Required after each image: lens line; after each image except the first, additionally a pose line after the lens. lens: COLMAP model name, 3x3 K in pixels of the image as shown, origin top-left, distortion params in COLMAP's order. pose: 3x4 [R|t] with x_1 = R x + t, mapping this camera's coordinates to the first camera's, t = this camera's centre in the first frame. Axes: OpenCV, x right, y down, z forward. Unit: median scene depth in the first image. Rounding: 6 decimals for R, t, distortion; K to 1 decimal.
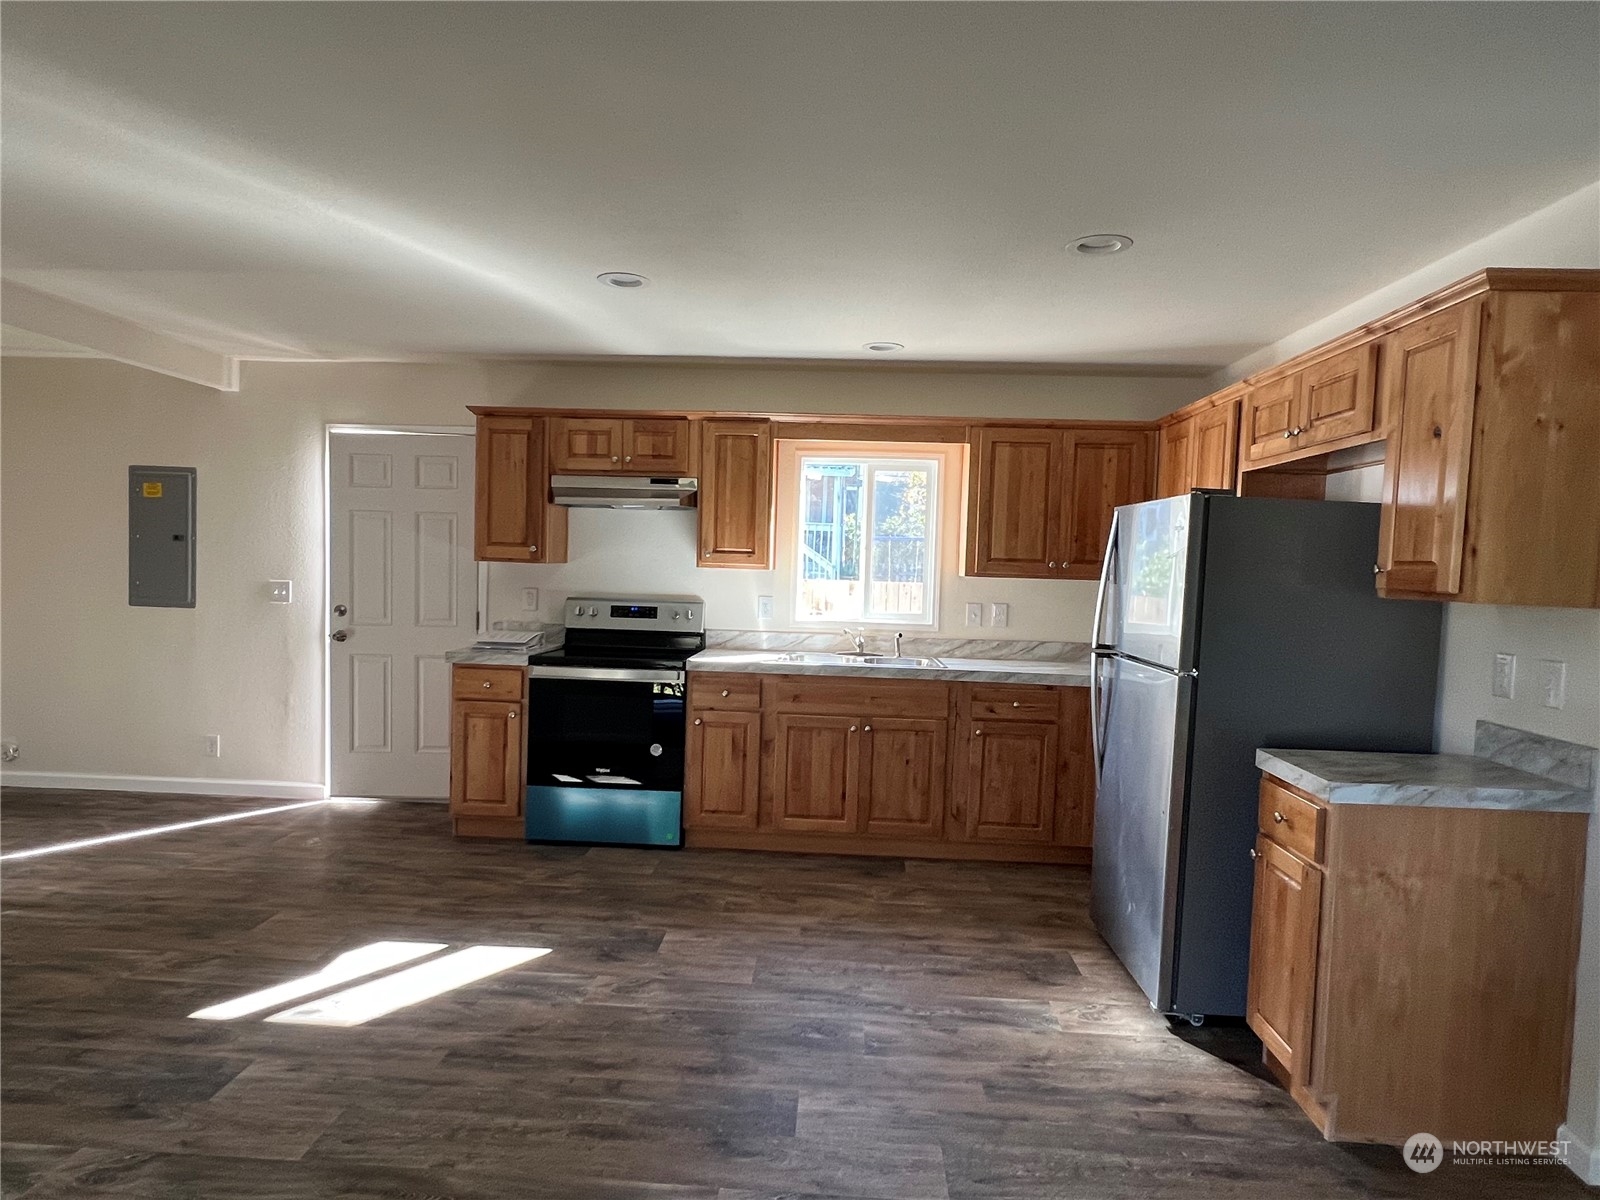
lens RADIAL K [[911.2, 0, 800.5], [0, 911.2, 613.2], [0, 0, 1]] dist [0.000577, -0.006883]
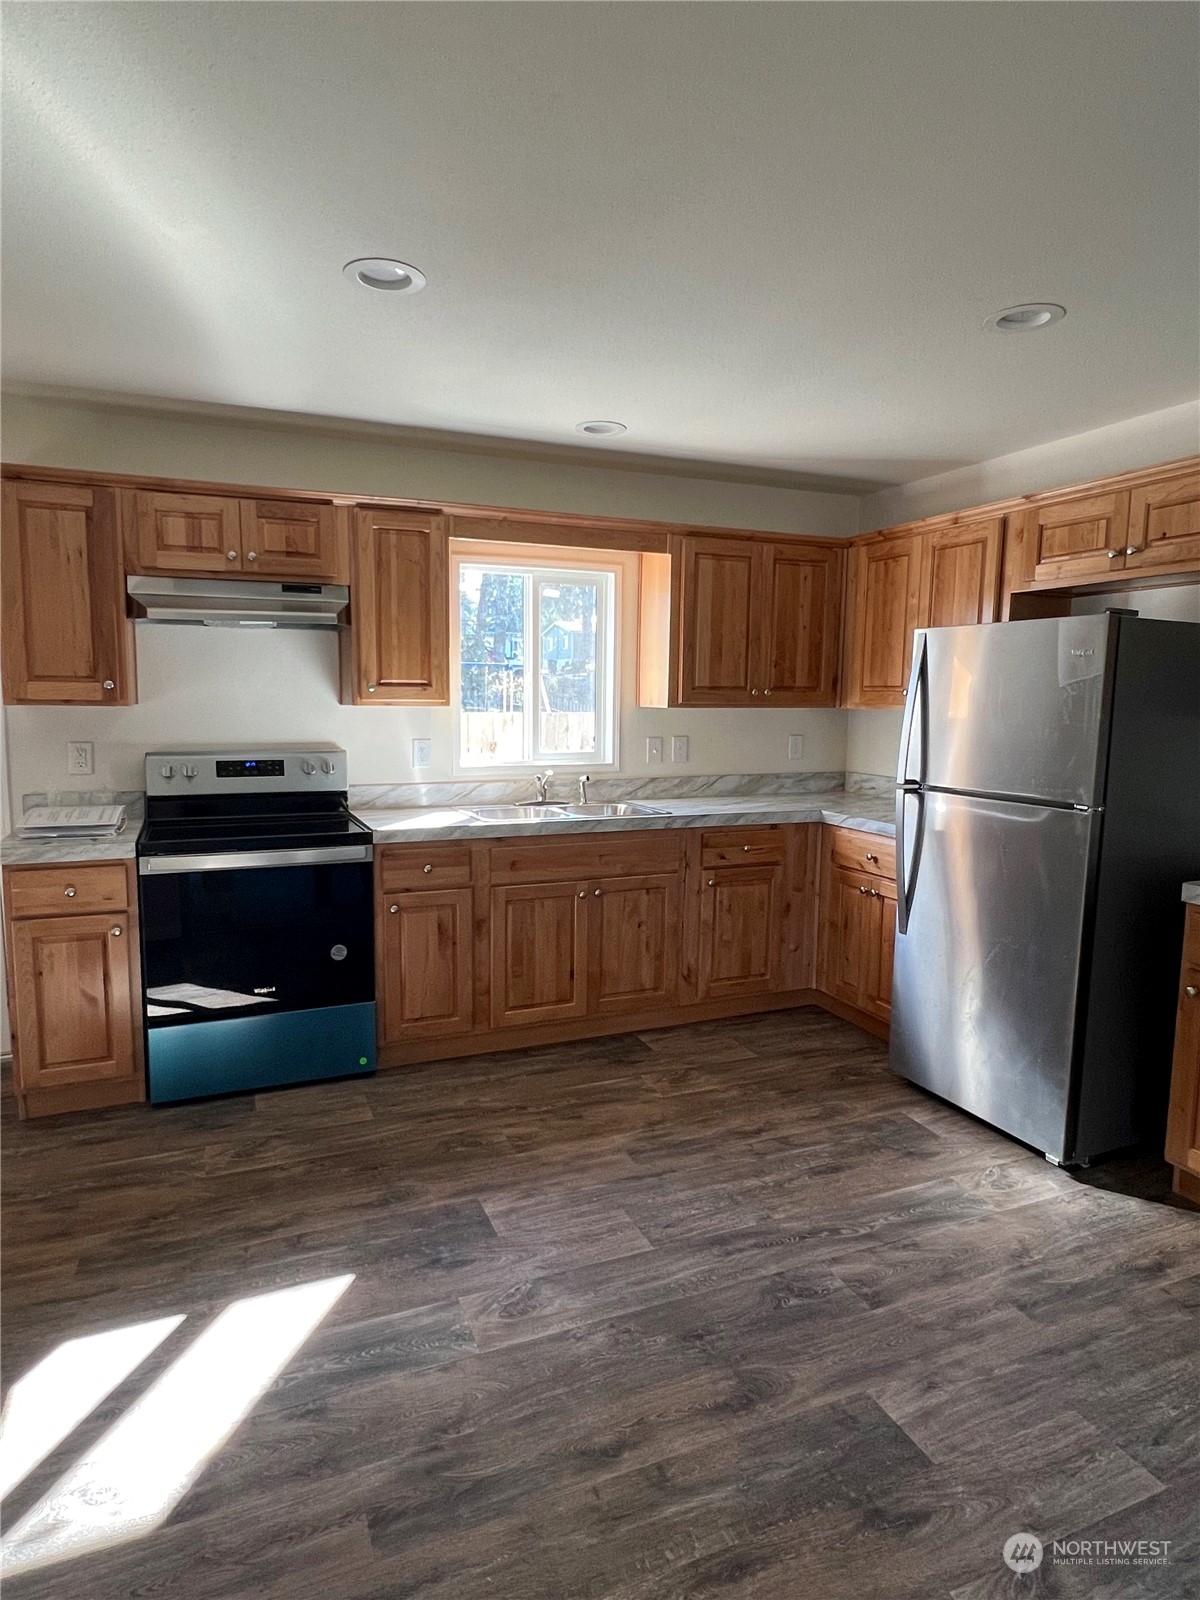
lens RADIAL K [[911.2, 0, 594.0], [0, 911.2, 806.8], [0, 0, 1]] dist [0.000577, -0.006883]
pose [[0.902644, -0.074468, 0.423896, -0.279126], [0.042489, 0.995525, 0.084413, -0.023483], [-0.428285, -0.058184, 0.901769, 0.242961]]
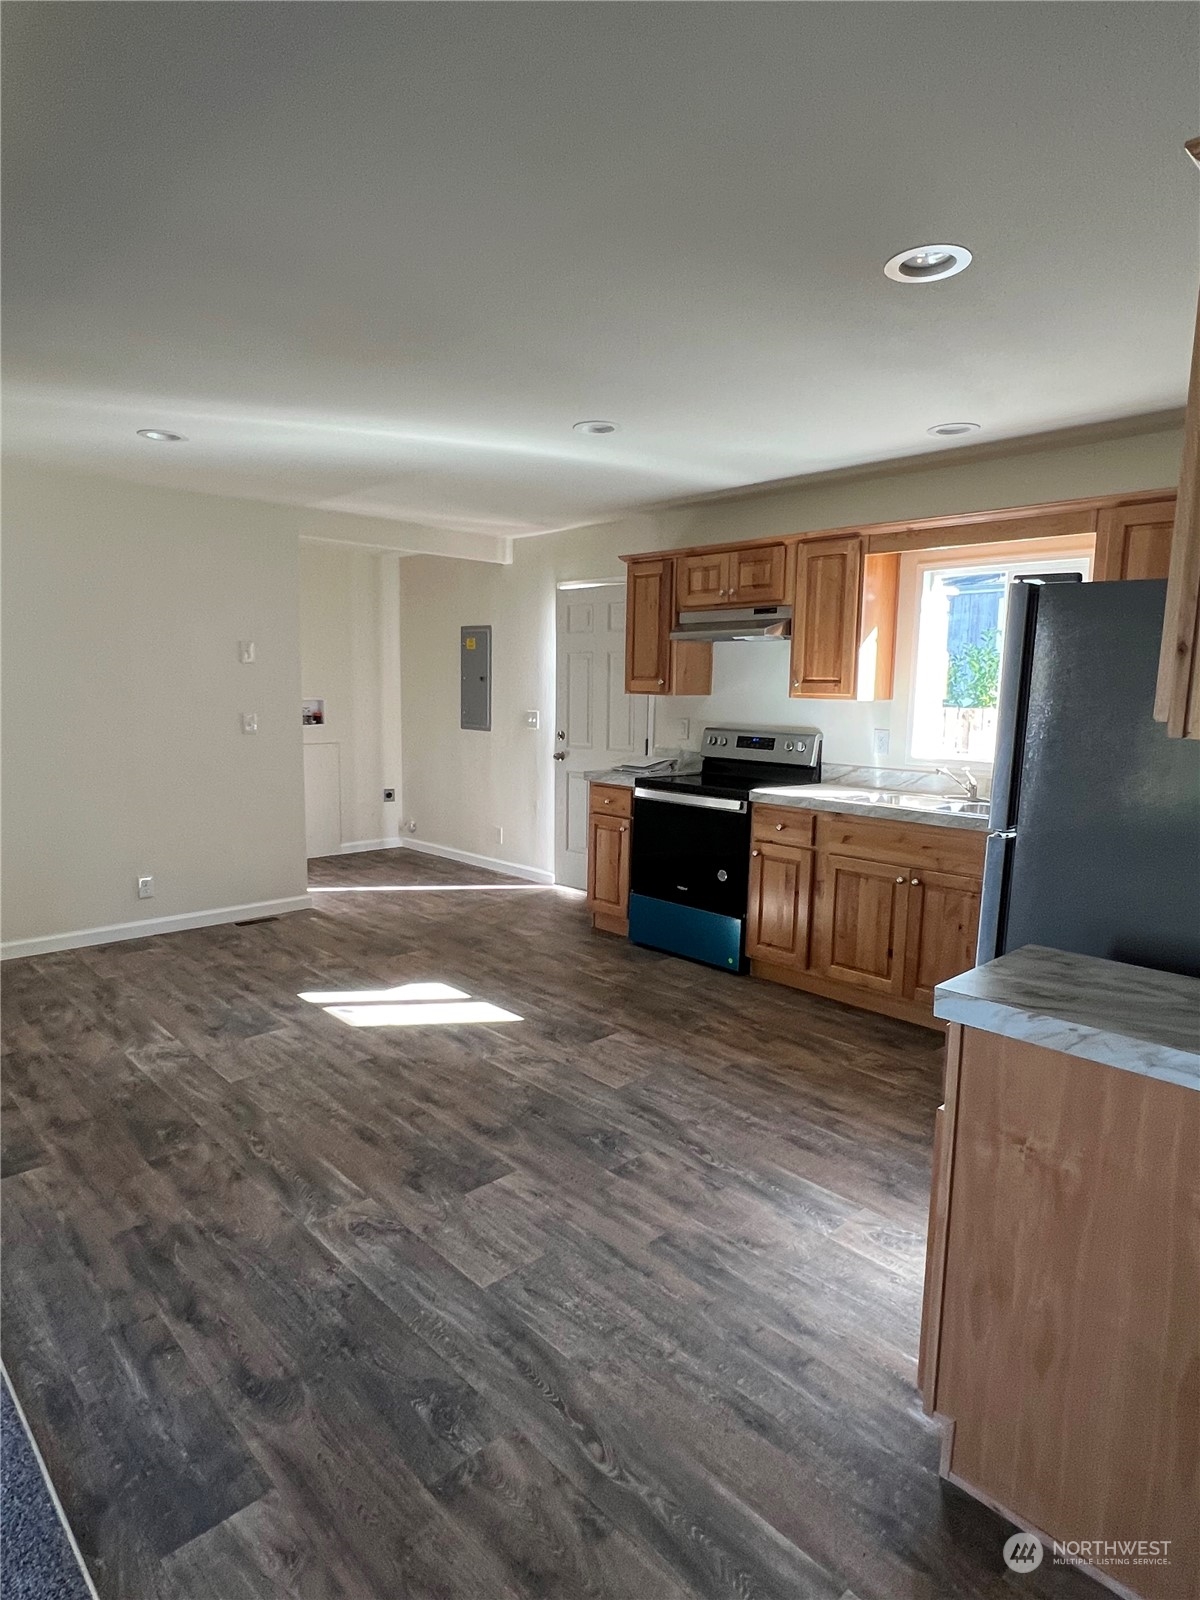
lens RADIAL K [[911.2, 0, 594.0], [0, 911.2, 807.3], [0, 0, 1]] dist [0.000577, -0.006883]
pose [[0.723252, 0.075971, -0.686393, 0.441197], [-0.034454, 0.996662, 0.074008, 0.001641], [0.689724, -0.029877, 0.723455, 0.156736]]
